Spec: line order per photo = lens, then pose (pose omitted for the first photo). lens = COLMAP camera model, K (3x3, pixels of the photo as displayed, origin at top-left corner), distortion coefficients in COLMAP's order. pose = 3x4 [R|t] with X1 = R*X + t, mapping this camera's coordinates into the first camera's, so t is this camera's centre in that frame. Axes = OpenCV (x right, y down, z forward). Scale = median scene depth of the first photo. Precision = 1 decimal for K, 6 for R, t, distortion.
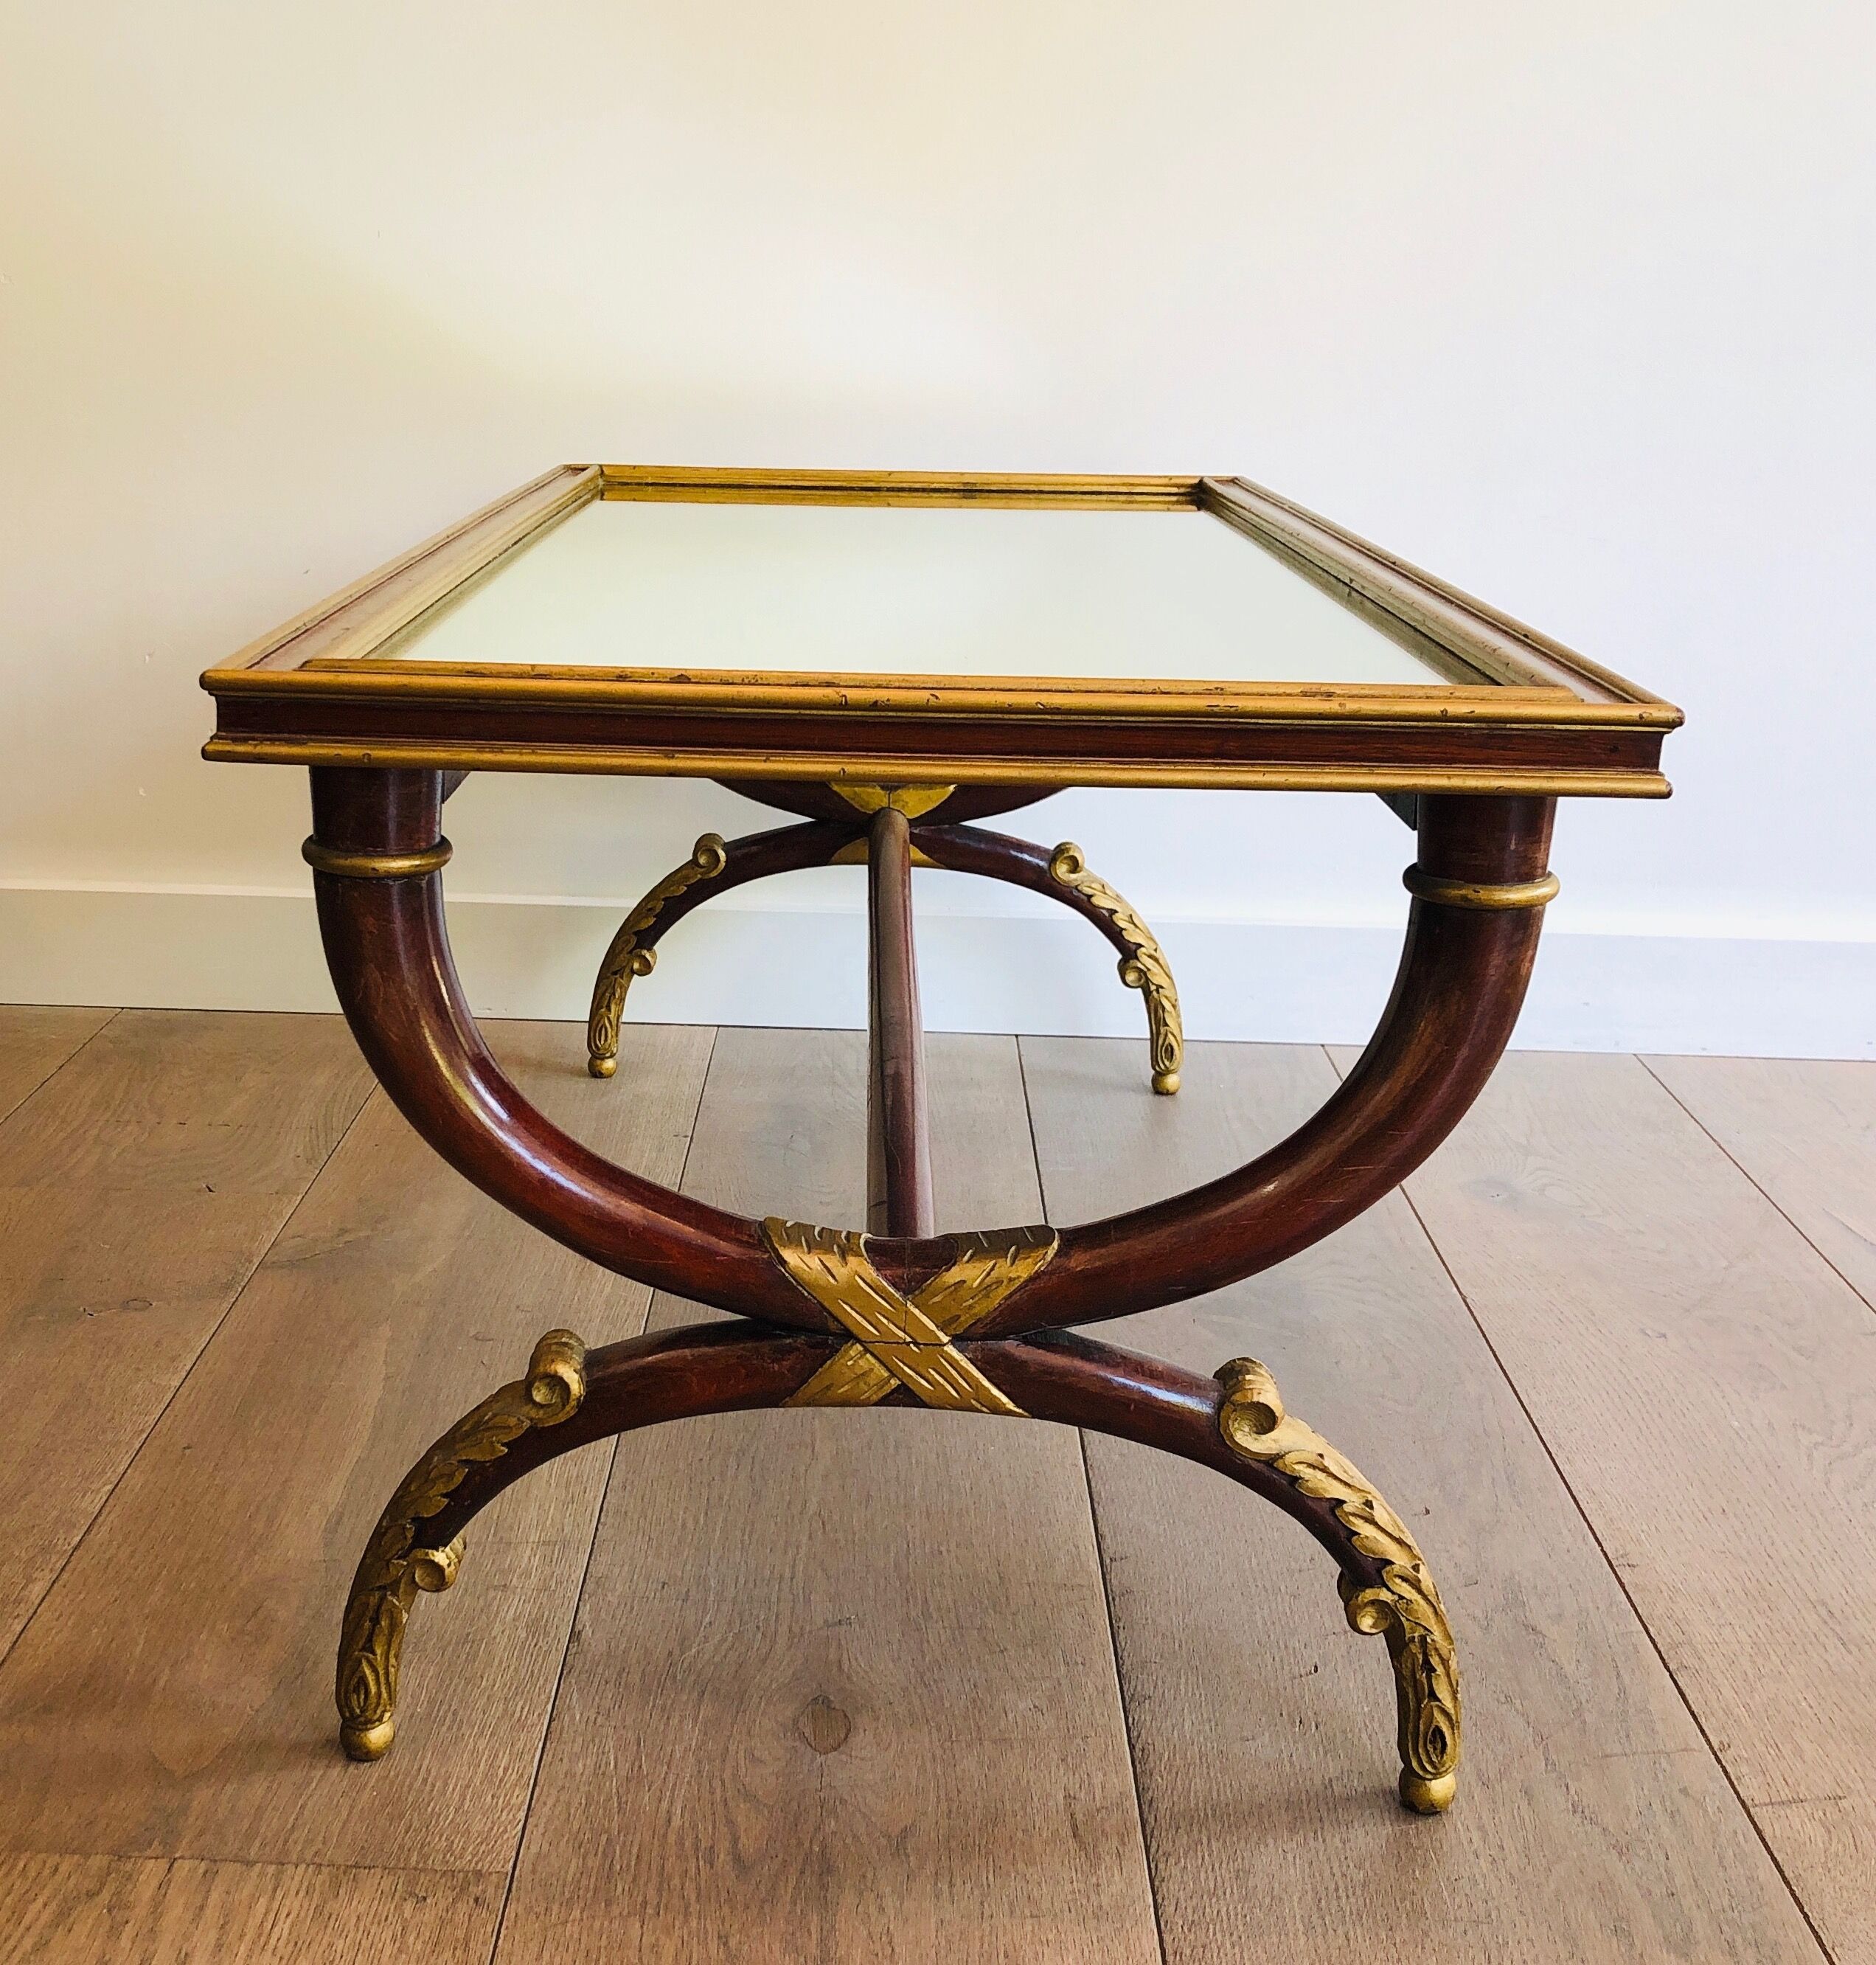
lens RADIAL K [[2501.9, 0, 809.2], [0, 2501.9, 1001.1], [0, 0, 1]] dist [0.105932, -0.348013]
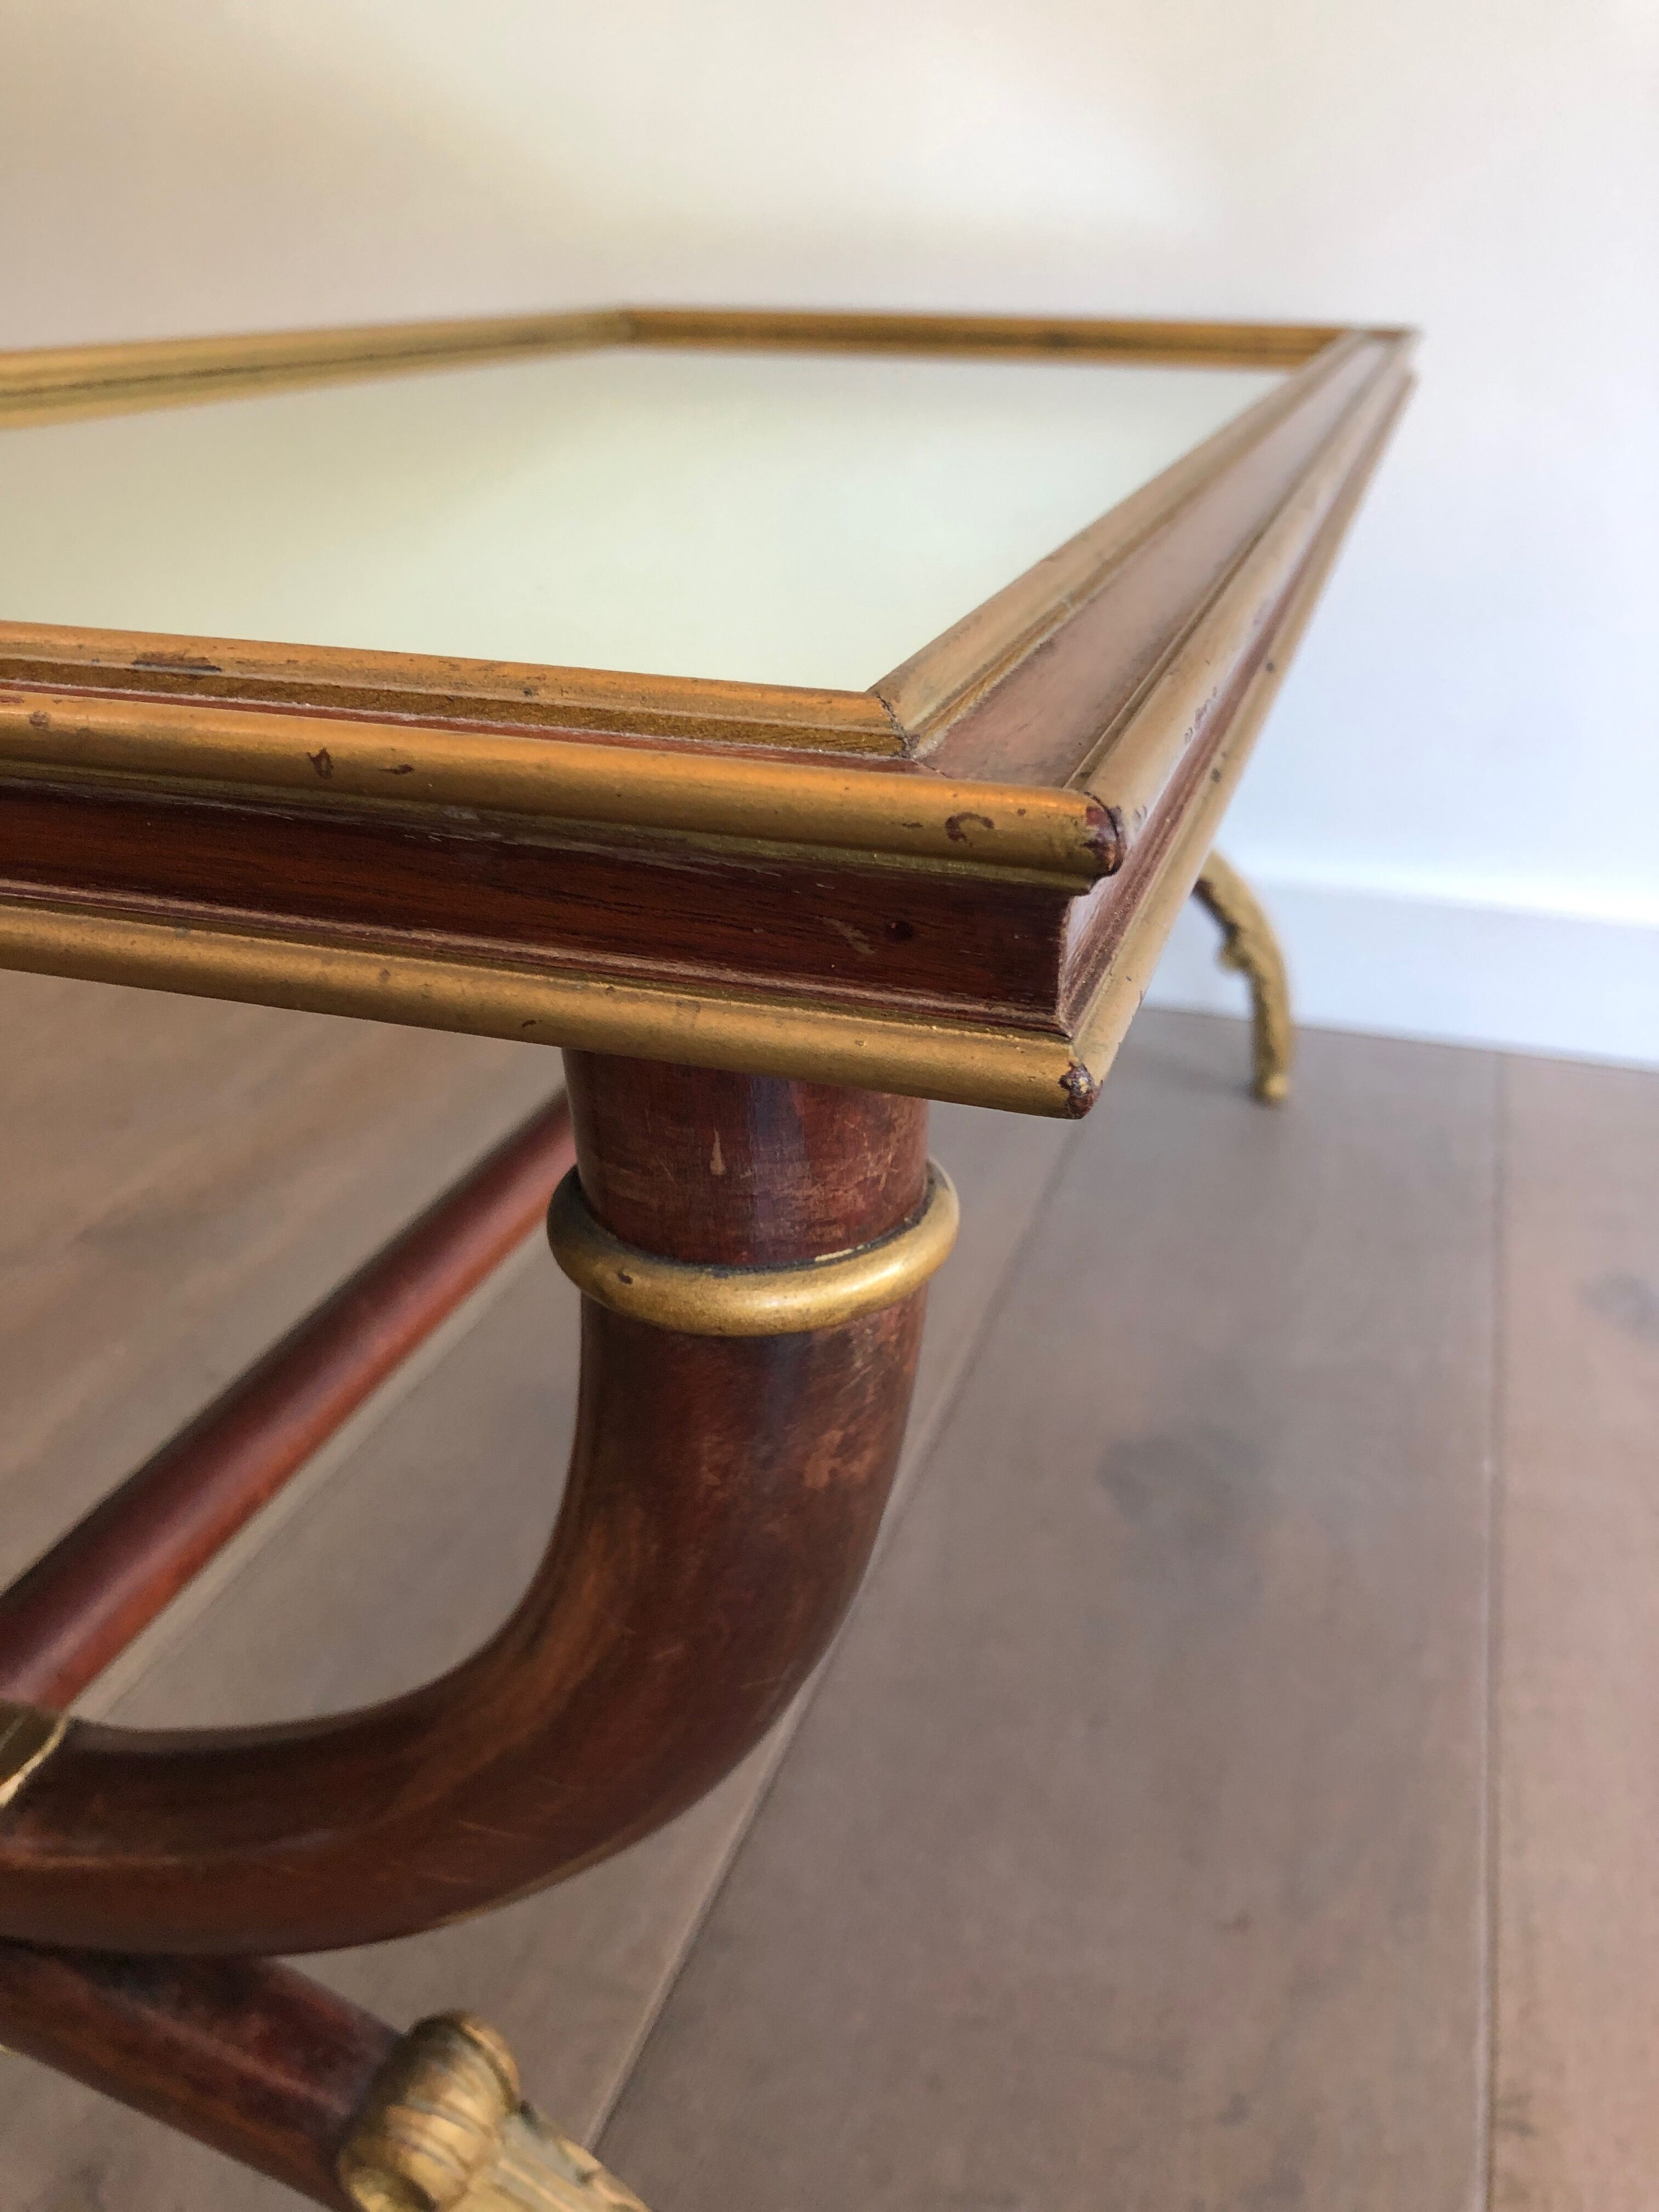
lens RADIAL K [[1921.5, 0, 829.5], [0, 1921.5, 1106.0], [0, 0, 1]] dist [0.001361, 0.000622]
pose [[0.961846, 0.108560, -0.251131, 0.303097], [-0.071103, 0.985555, 0.153710, -0.093173], [0.264190, -0.129989, 0.955671, 0.648804]]
